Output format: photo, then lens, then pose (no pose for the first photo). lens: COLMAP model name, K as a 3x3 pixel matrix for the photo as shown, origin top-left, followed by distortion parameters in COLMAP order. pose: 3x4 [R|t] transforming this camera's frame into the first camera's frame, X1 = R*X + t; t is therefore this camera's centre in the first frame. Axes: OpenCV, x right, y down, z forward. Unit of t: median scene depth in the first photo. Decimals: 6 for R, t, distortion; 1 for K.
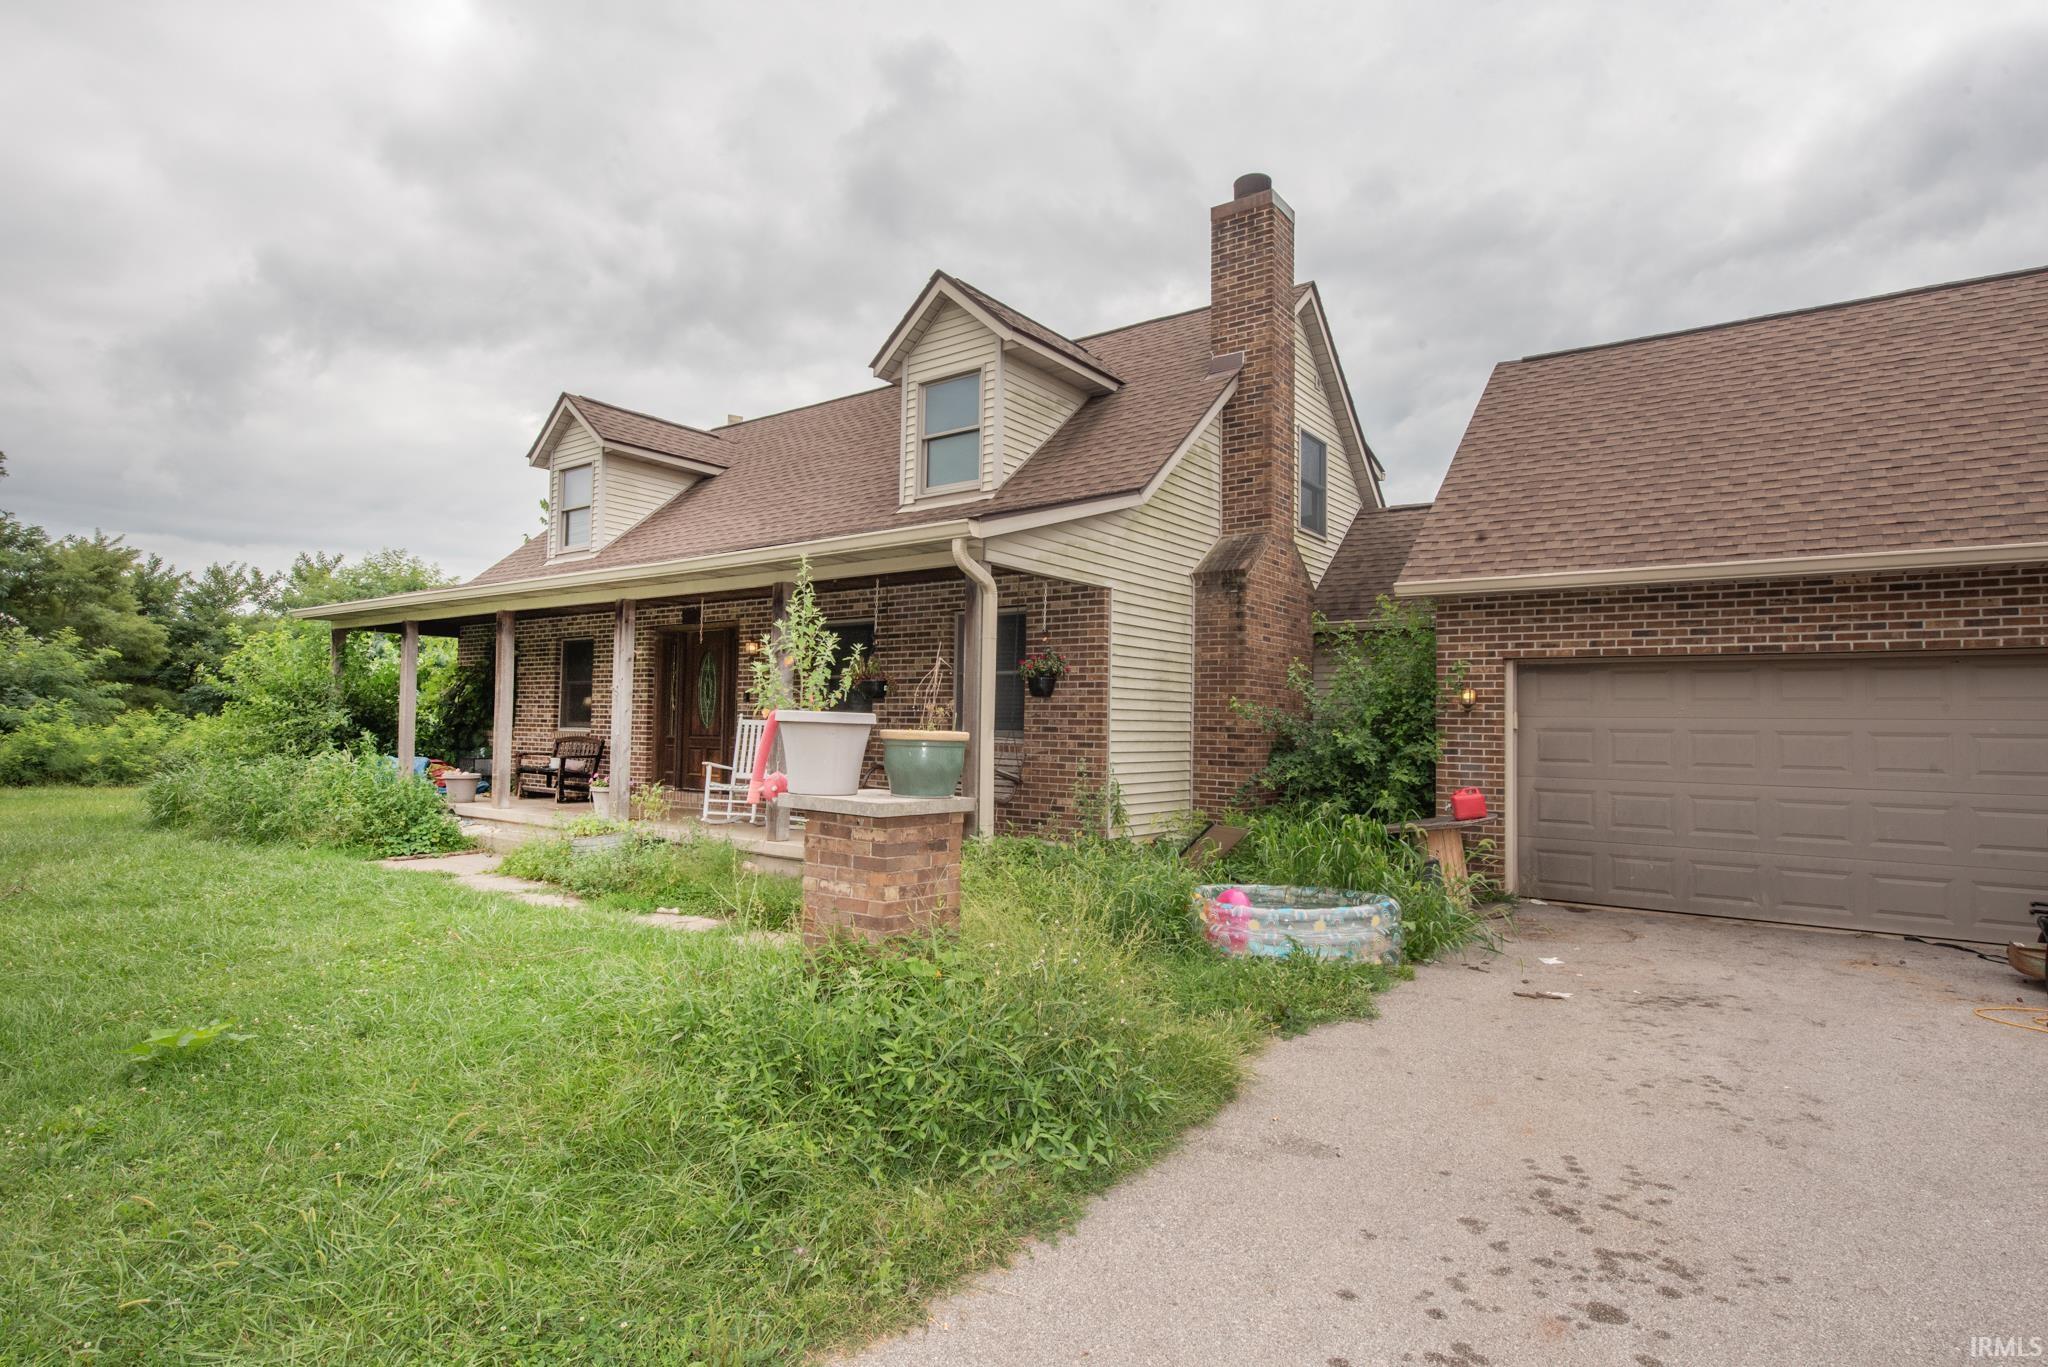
lens RADIAL K [[986.3, 0, 1025.1], [0, 986.3, 682.6], [0, 0, 1]] dist [-0.022331, -0.000316]
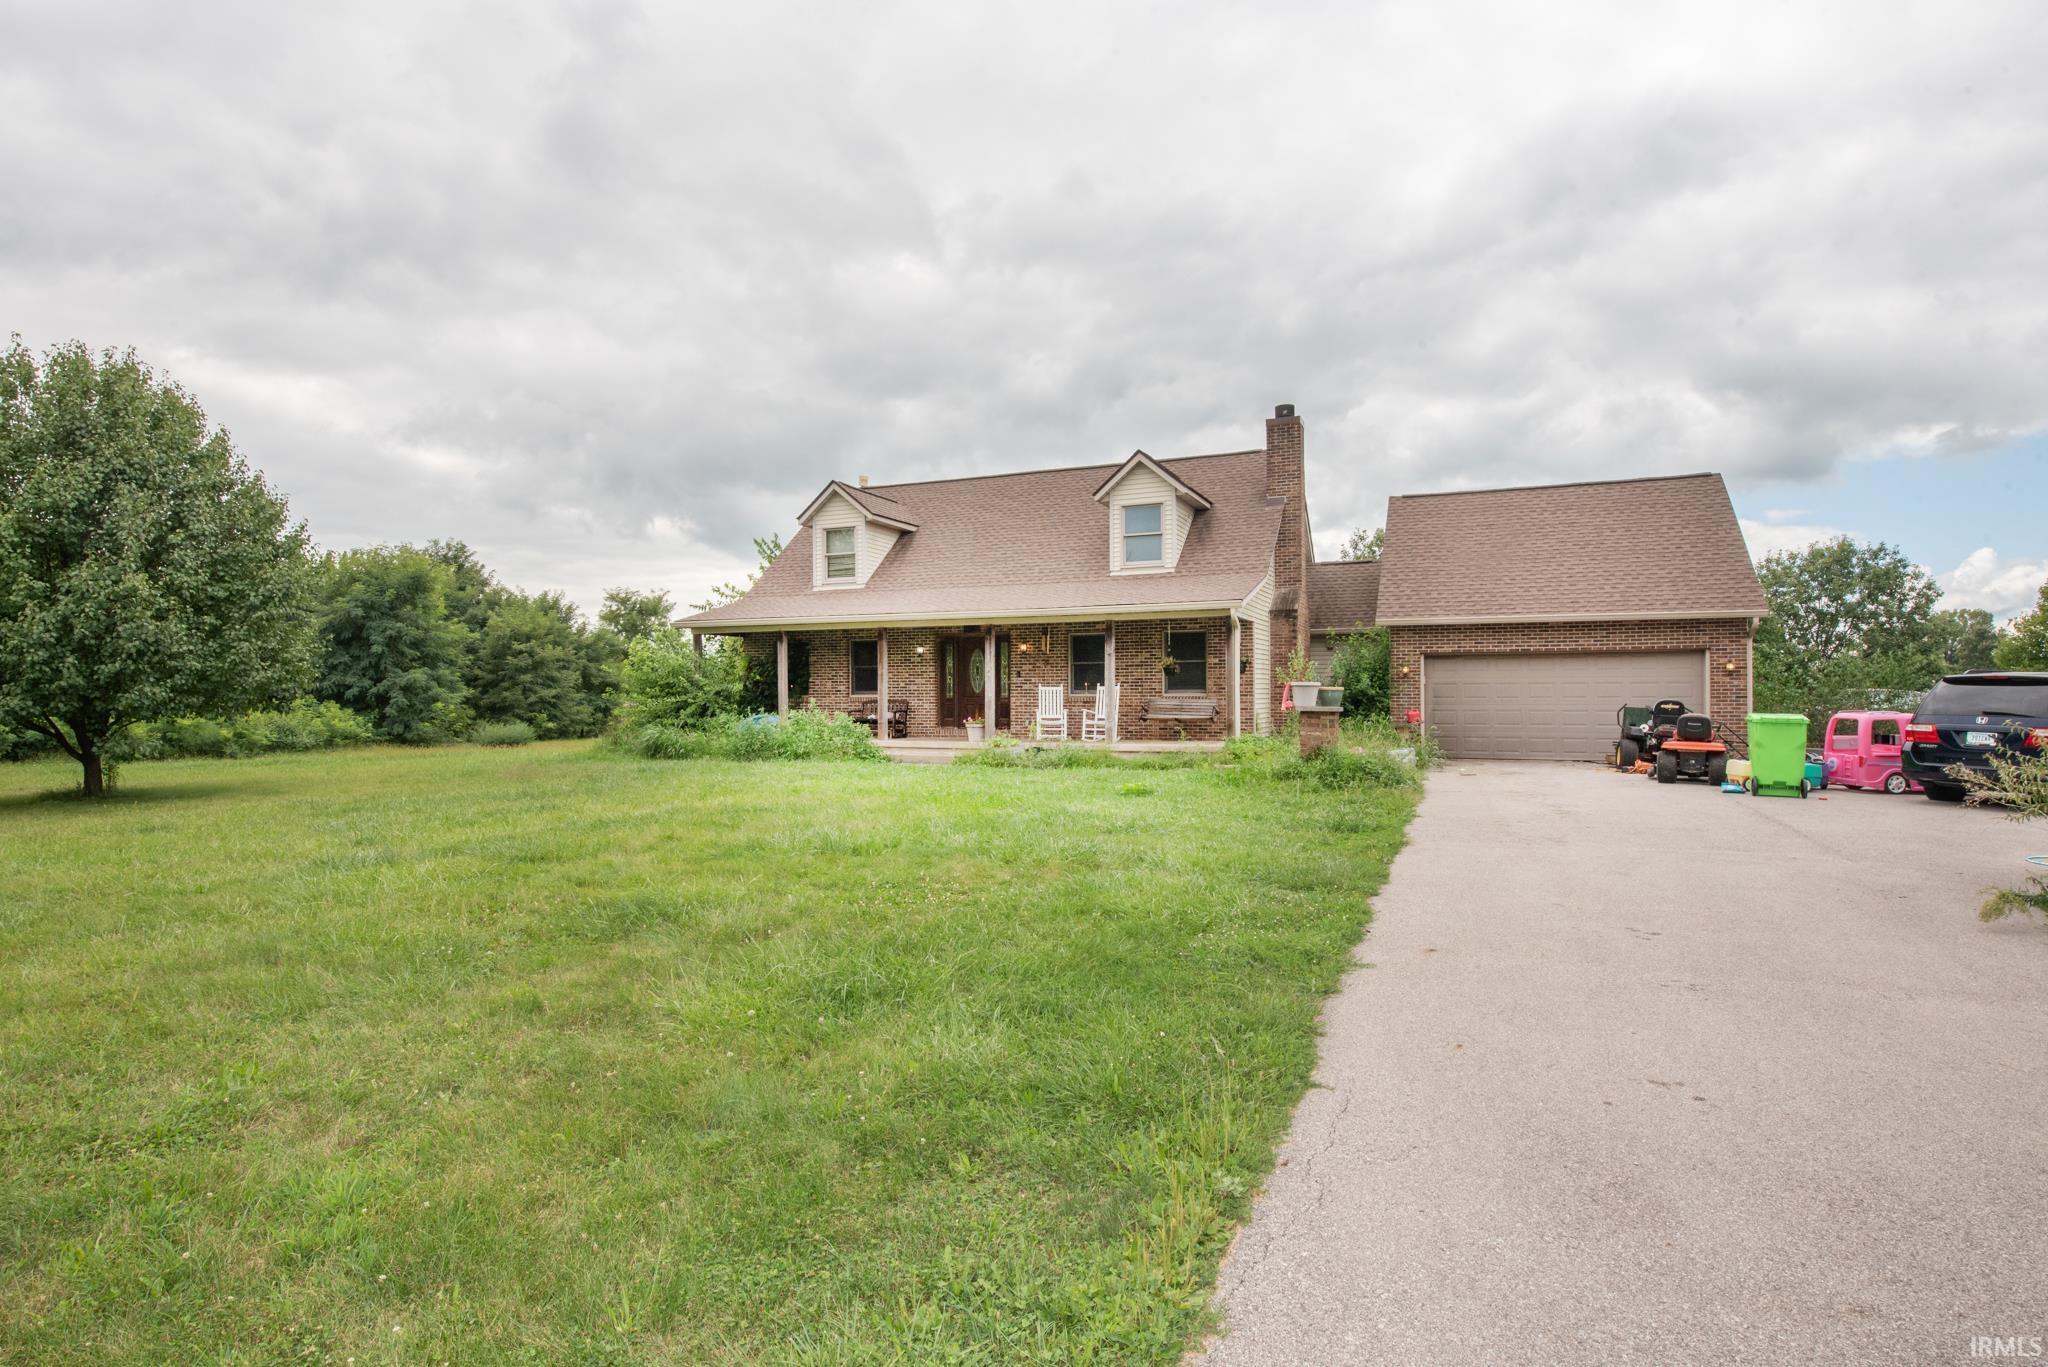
lens RADIAL K [[986.3, 0, 966.3], [0, 986.3, 671.6], [0, 0, 1]] dist [-0.022331, -0.000316]
pose [[0.975343, -0.016959, 0.220044, -1.016492], [0.011189, 0.999561, 0.027446, -0.053786], [-0.220413, -0.024307, 0.975104, -0.969614]]
